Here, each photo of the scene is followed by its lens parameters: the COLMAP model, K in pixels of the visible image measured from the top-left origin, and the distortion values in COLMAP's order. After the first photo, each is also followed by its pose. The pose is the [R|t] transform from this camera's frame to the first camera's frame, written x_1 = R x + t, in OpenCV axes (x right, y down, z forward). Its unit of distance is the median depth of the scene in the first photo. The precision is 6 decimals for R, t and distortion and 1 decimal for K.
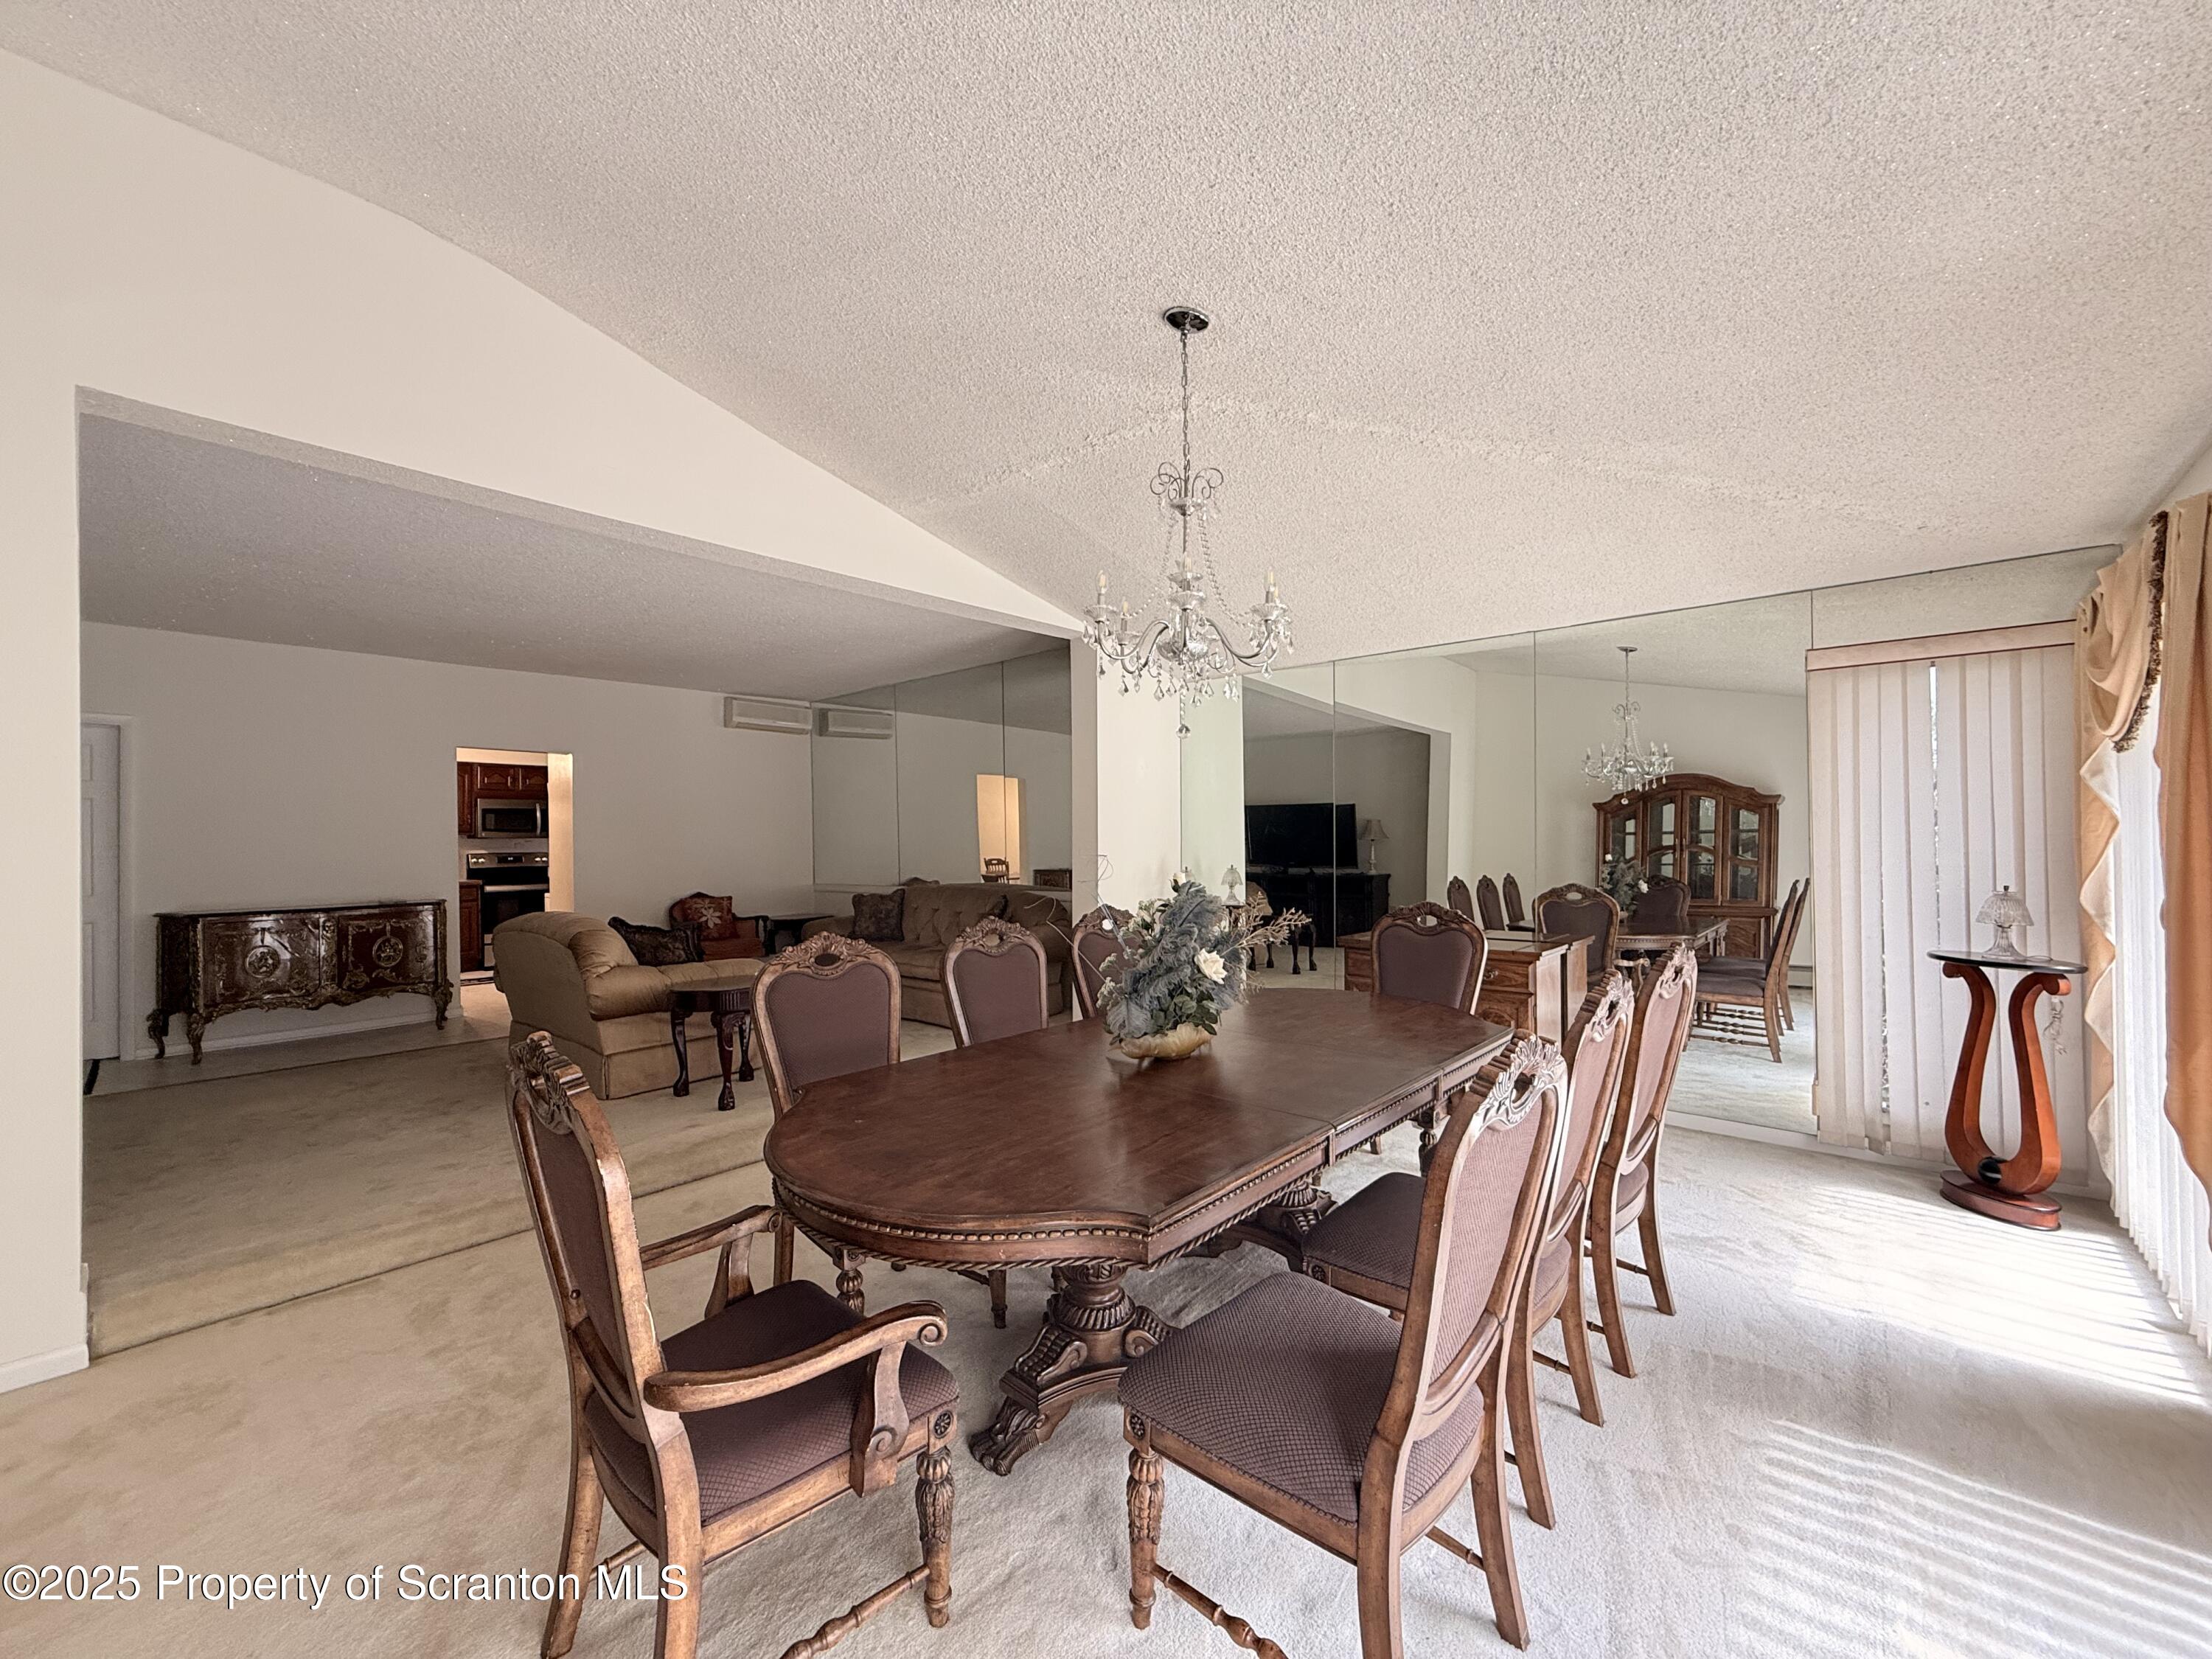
lens RADIAL K [[880.1, 0, 1102.3], [0, 880.1, 829.8], [0, 0, 1]] dist [0.000497, -0.000361]
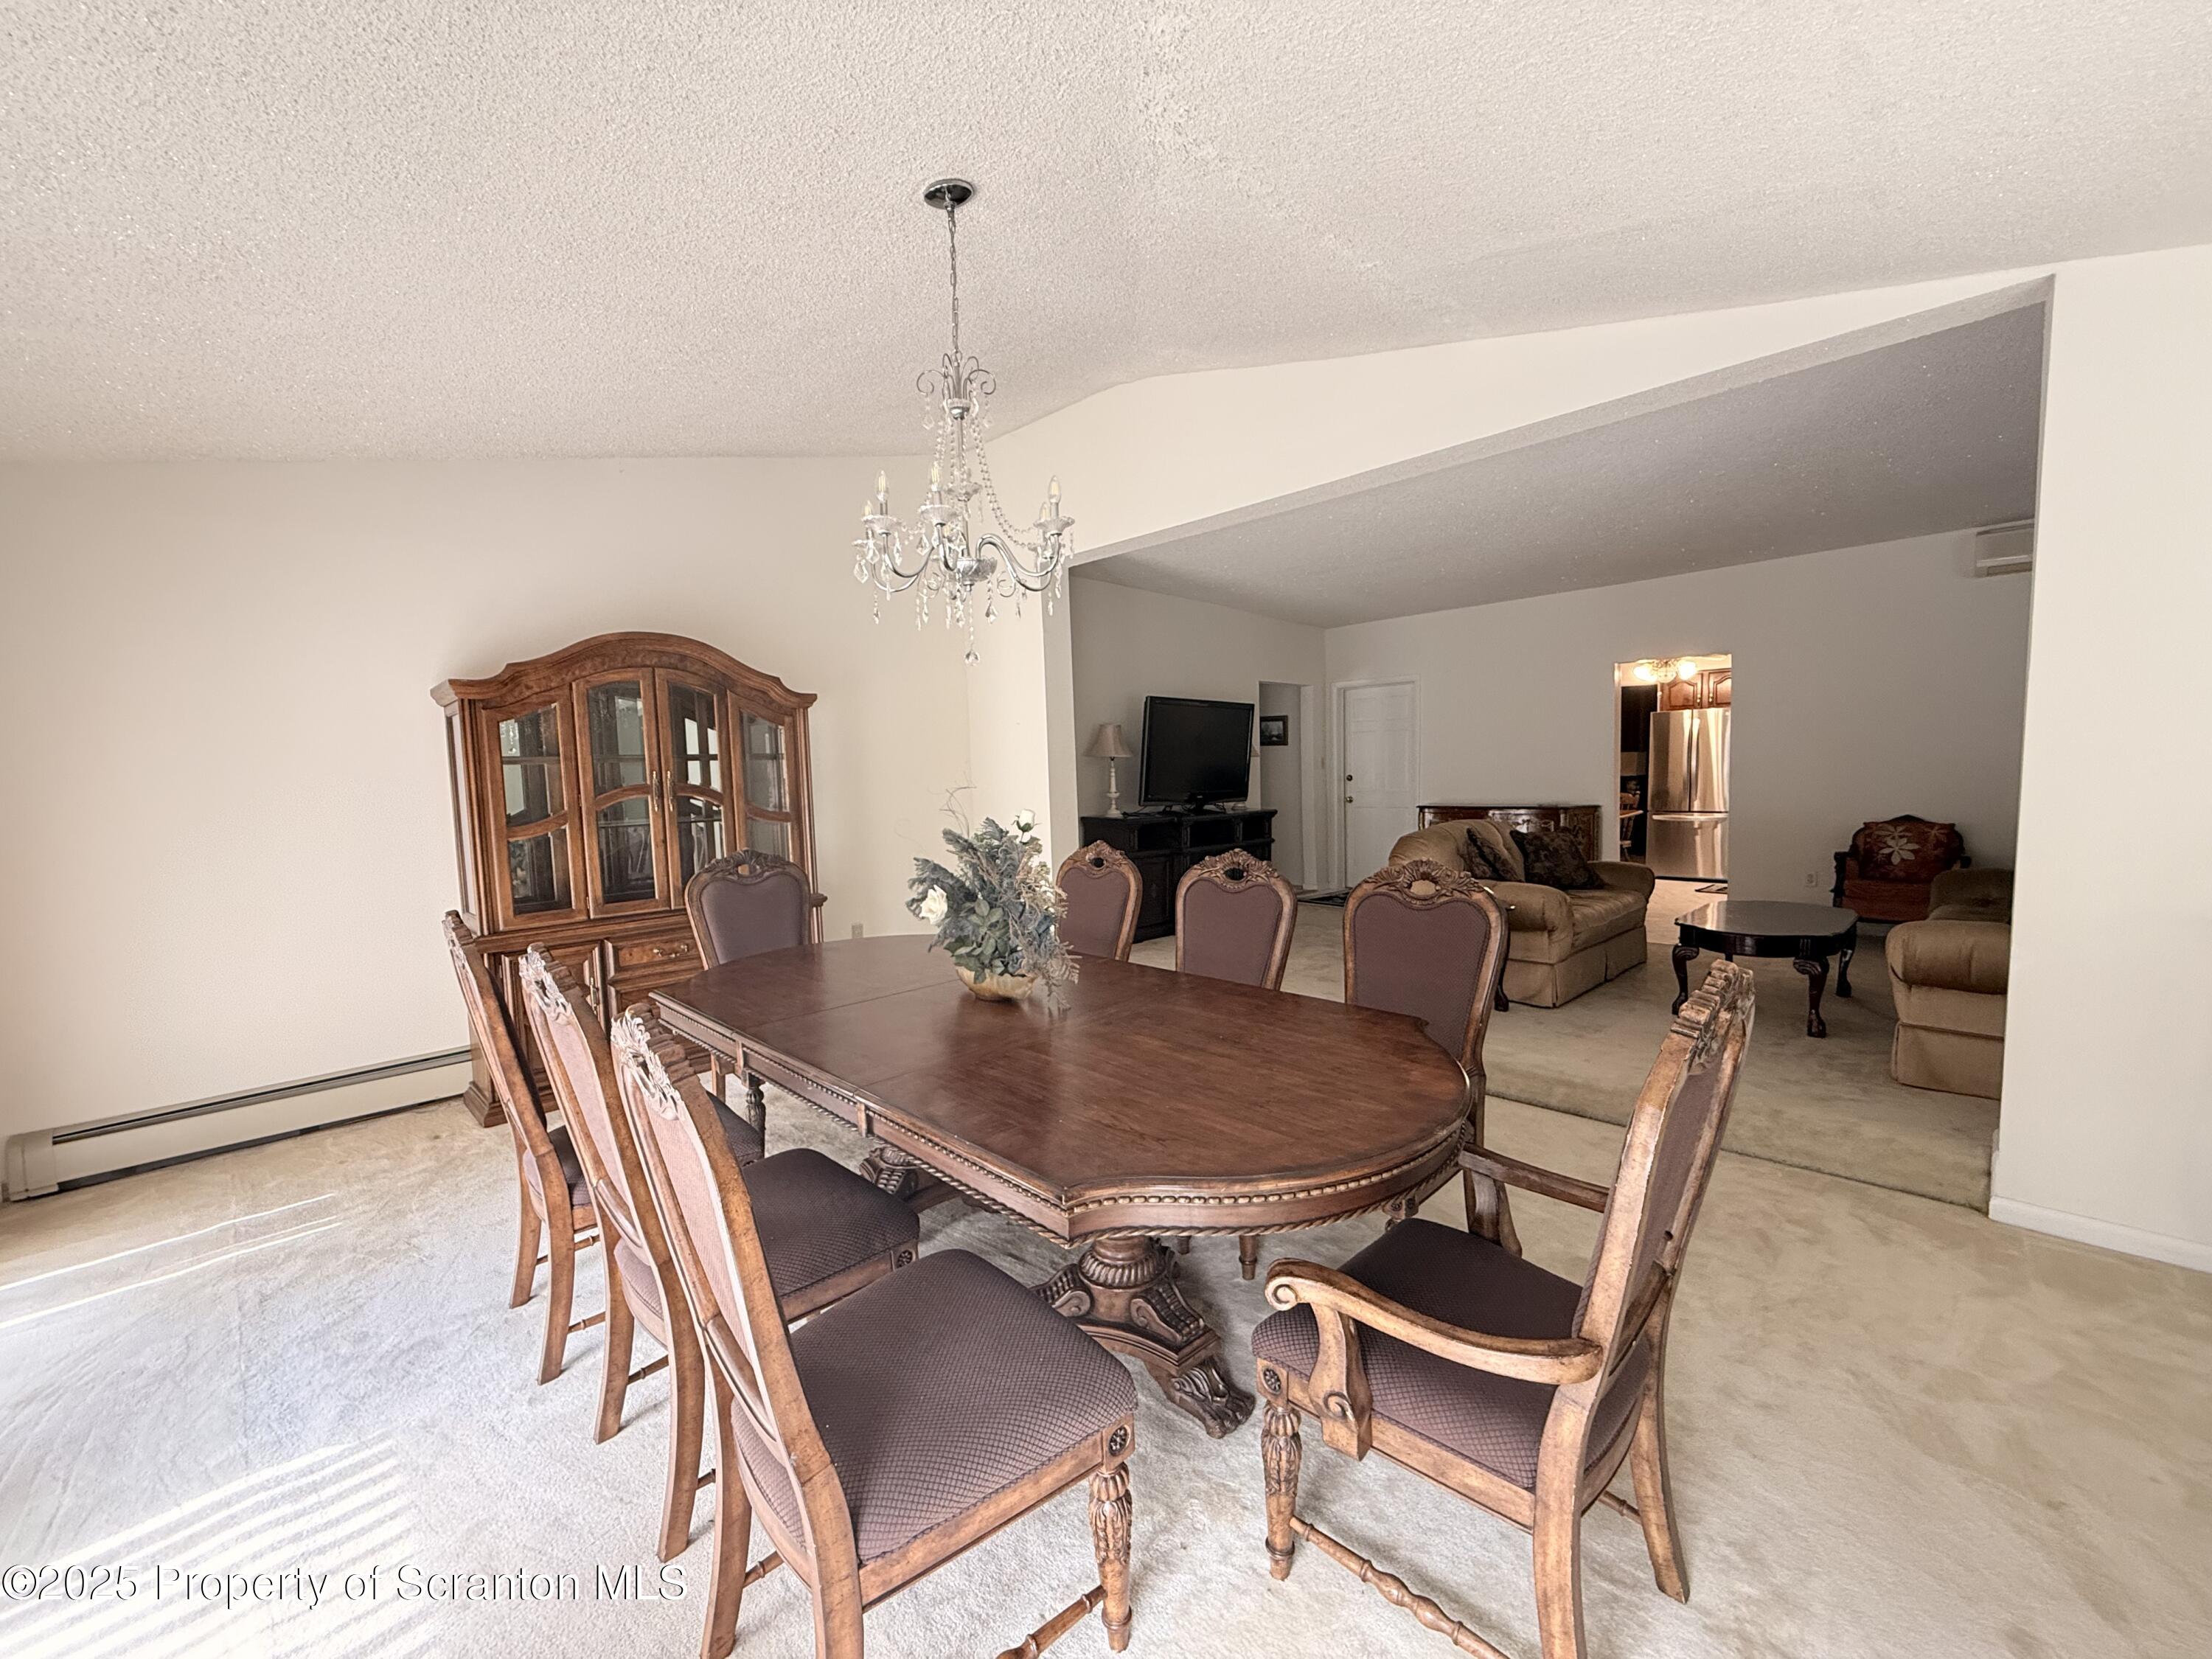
lens RADIAL K [[880.1, 0, 1103.7], [0, 880.1, 830.4], [0, 0, 1]] dist [0.000497, -0.000361]
pose [[-0.064343, 0.081065, -0.994630, 0.390994], [0.035813, 0.996241, 0.078880, 0.001052], [0.997285, -0.030545, -0.067004, 0.455076]]
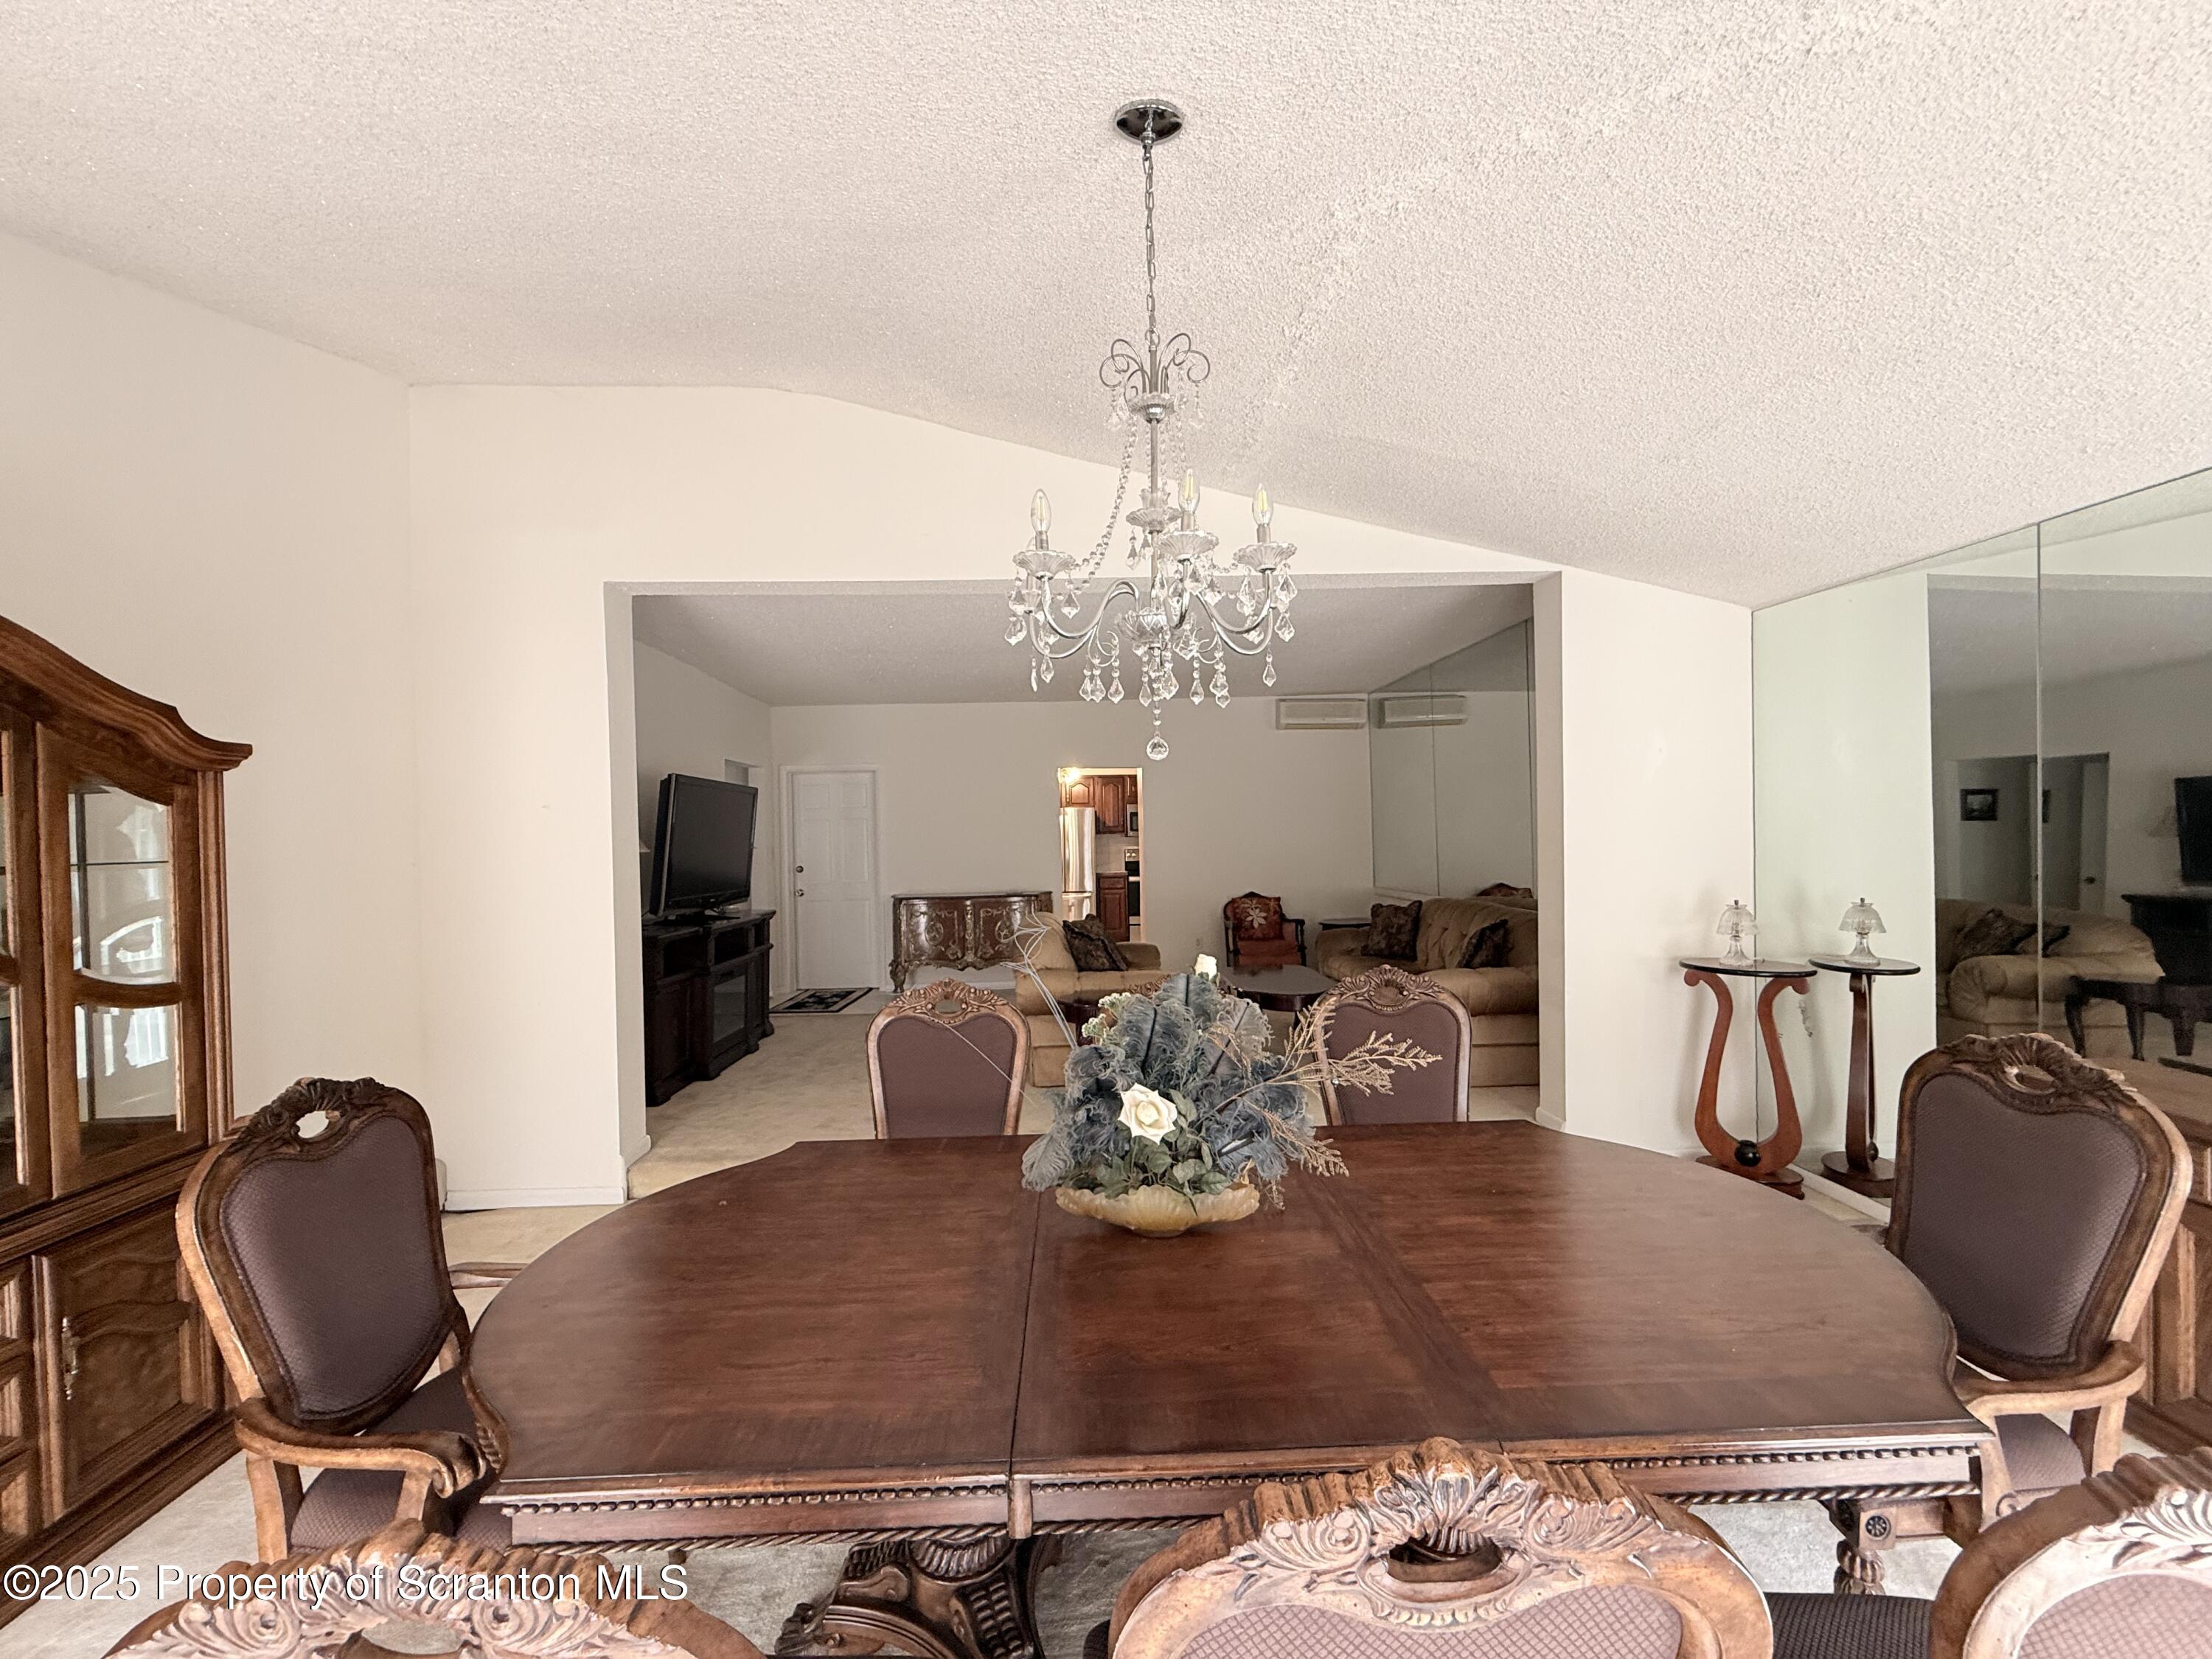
lens RADIAL K [[880.1, 0, 1103.4], [0, 880.1, 830.7], [0, 0, 1]] dist [0.000497, -0.000361]
pose [[0.690580, -0.003876, -0.723246, 0.207520], [0.019295, 0.999728, 0.013067, -0.022193], [0.722999, -0.022979, 0.690467, 0.194251]]
